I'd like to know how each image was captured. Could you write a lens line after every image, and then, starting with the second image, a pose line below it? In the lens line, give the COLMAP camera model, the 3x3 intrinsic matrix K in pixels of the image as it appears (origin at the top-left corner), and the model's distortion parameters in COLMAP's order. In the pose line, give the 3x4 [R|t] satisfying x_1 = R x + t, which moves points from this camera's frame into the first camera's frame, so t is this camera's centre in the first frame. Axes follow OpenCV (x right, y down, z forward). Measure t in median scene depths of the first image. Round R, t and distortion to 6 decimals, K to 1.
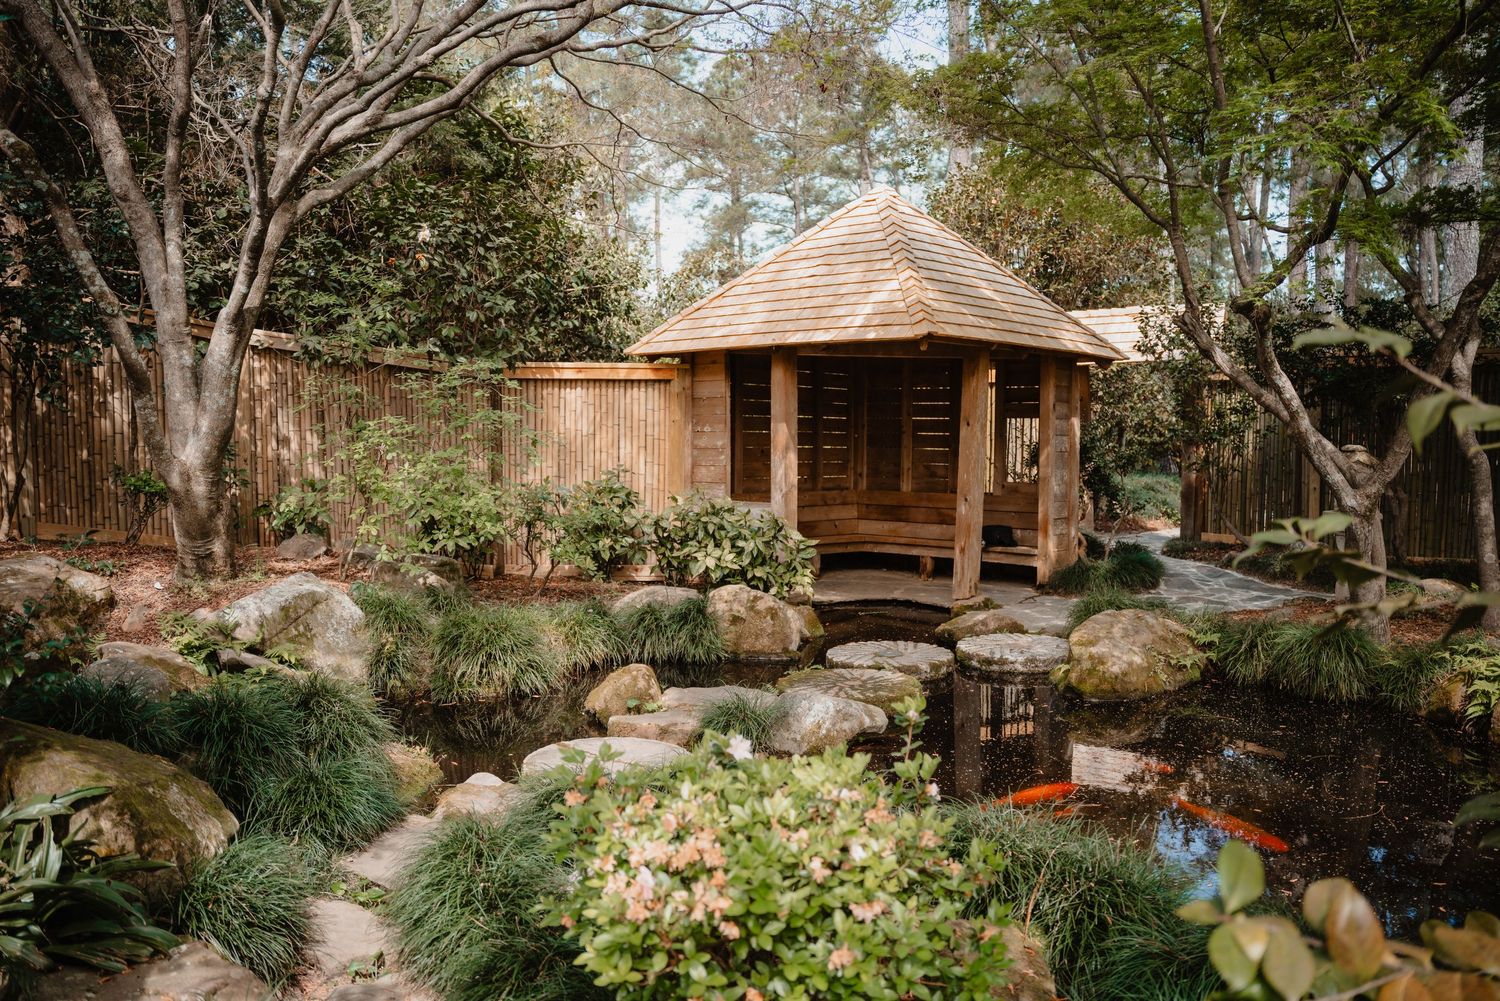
lens RADIAL K [[1208.9, 0, 718.5], [0, 1208.9, 509.8], [0, 0, 1]] dist [-0.157088, 0.004090]
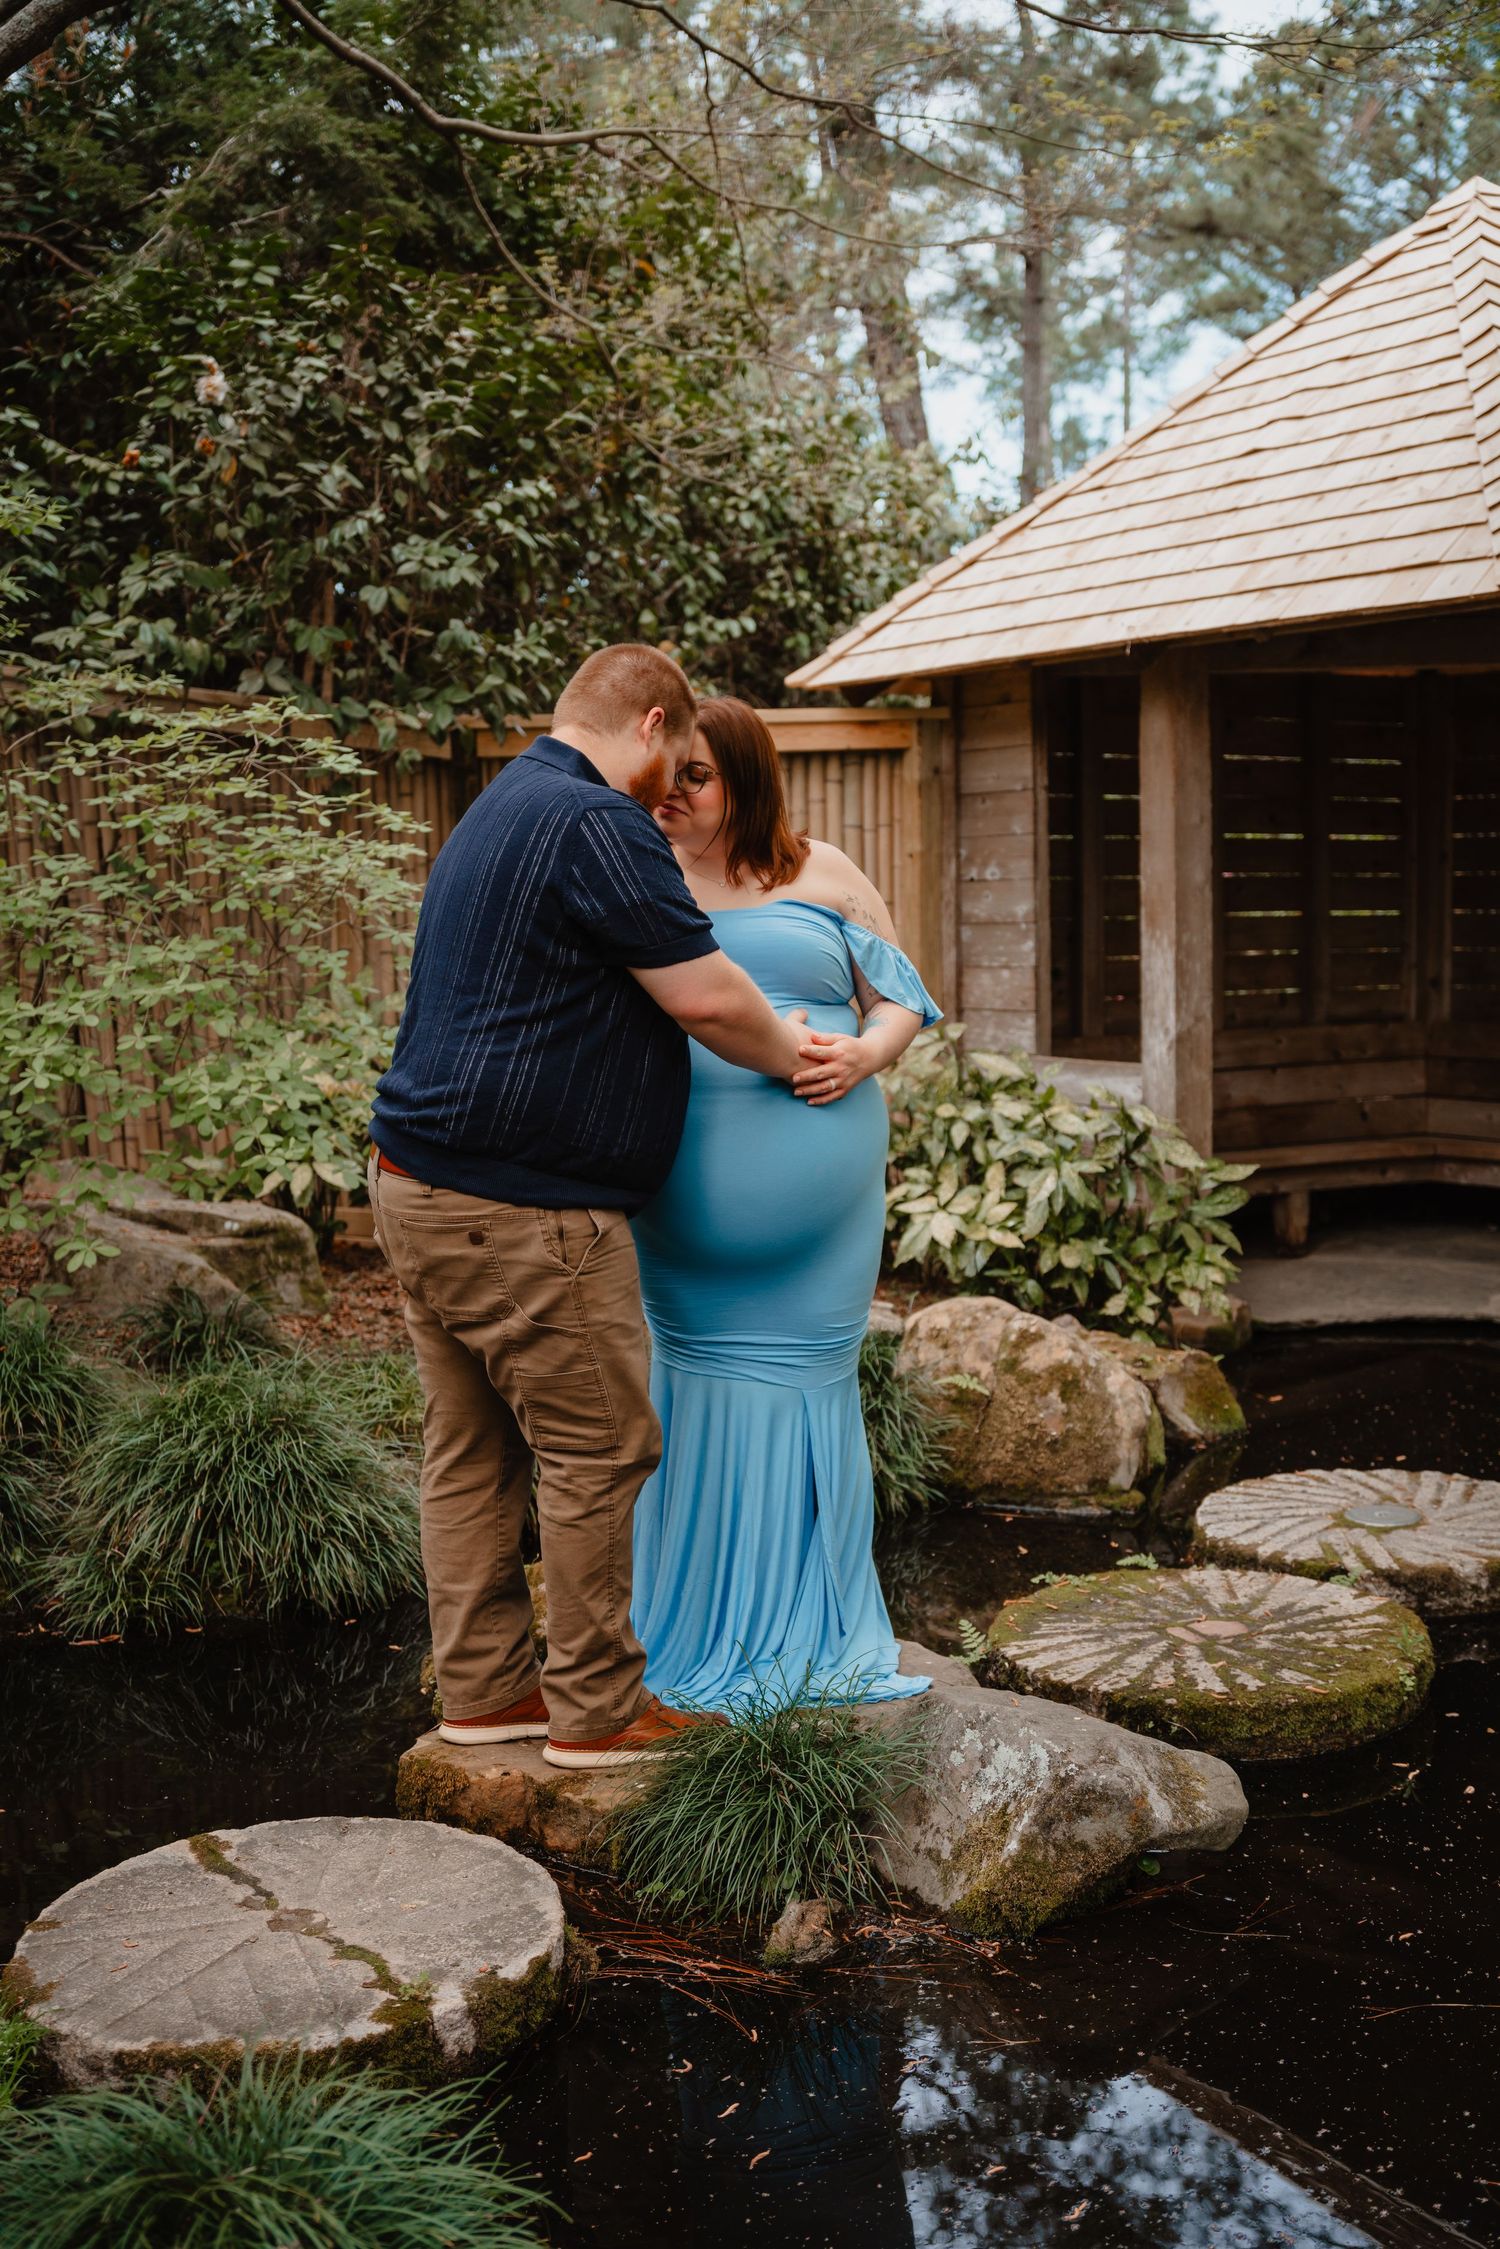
lens RADIAL K [[2458.1, 0, 748.2], [0, 2458.1, 1154.6], [0, 0, 1]] dist [0.007268, 0.000000]
pose [[0.975996, 0.002087, -0.217777, 0.092570], [0.007704, 0.998997, 0.044101, -0.012727], [0.217651, -0.044720, 0.975002, 0.218108]]
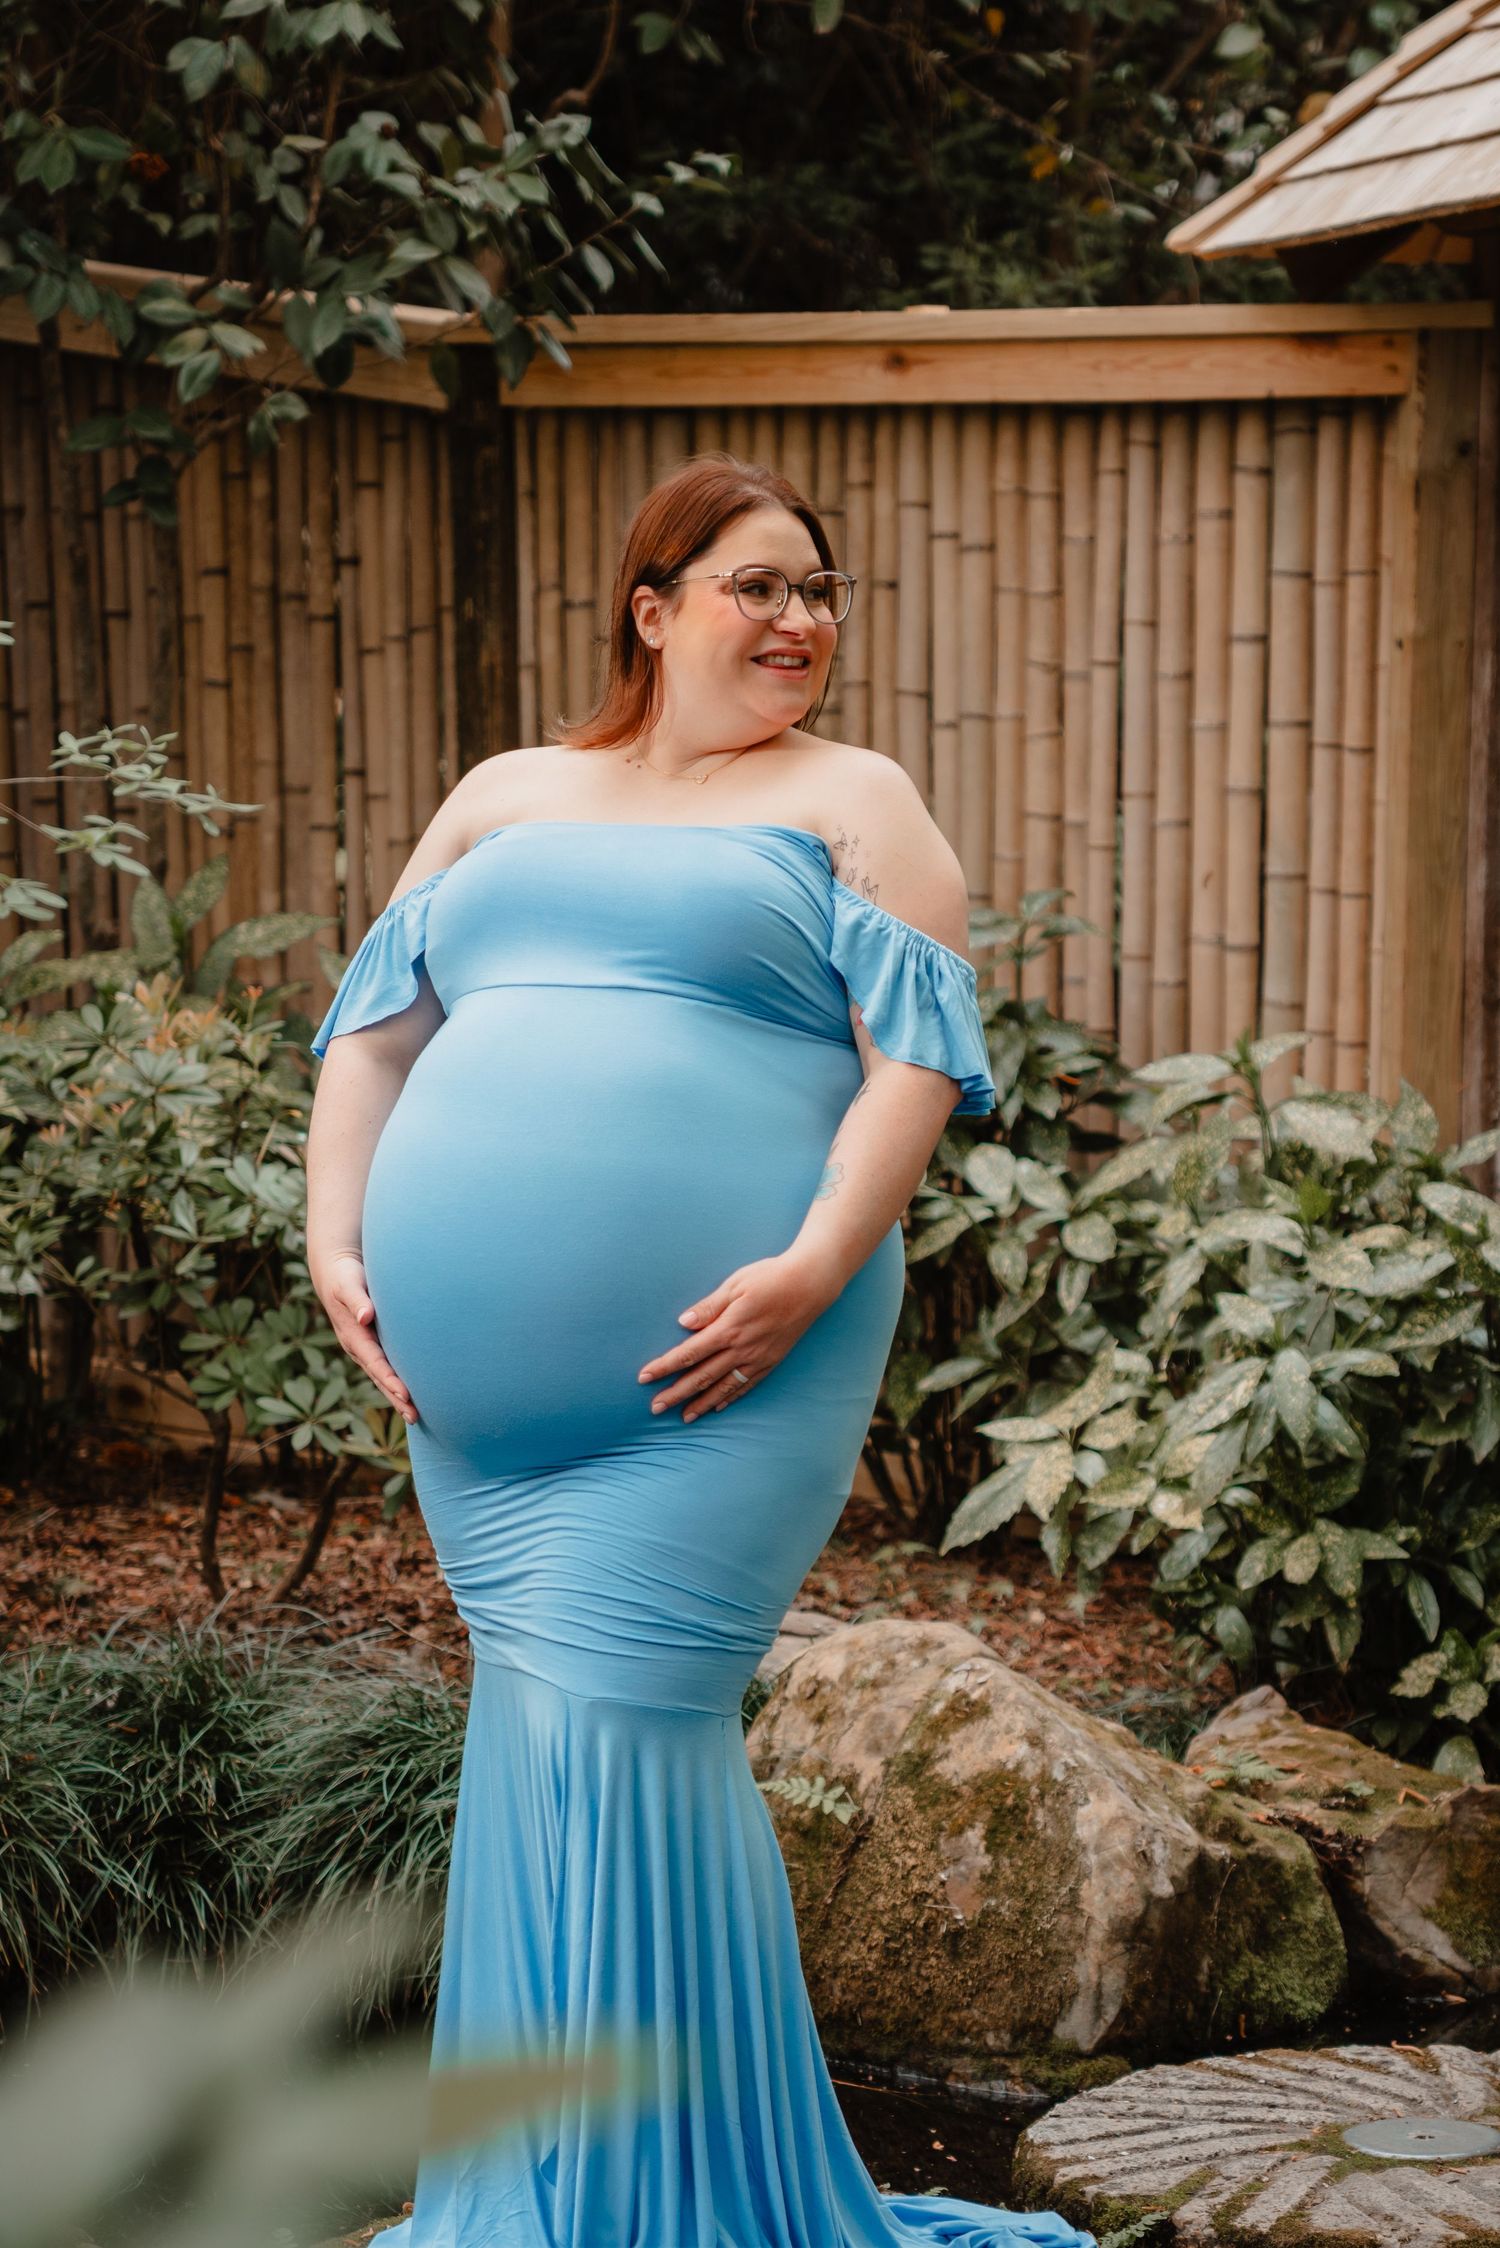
lens RADIAL K [[6565.3, 0, 758.0], [0, 6565.3, 1135.4], [0, 0, 1]] dist [0.475636, 0.000000]
pose [[0.854808, 0.040298, -0.517377, 0.404250], [-0.033289, 0.999185, 0.022826, -0.023468], [0.517875, -0.002289, 0.855453, 0.158211]]
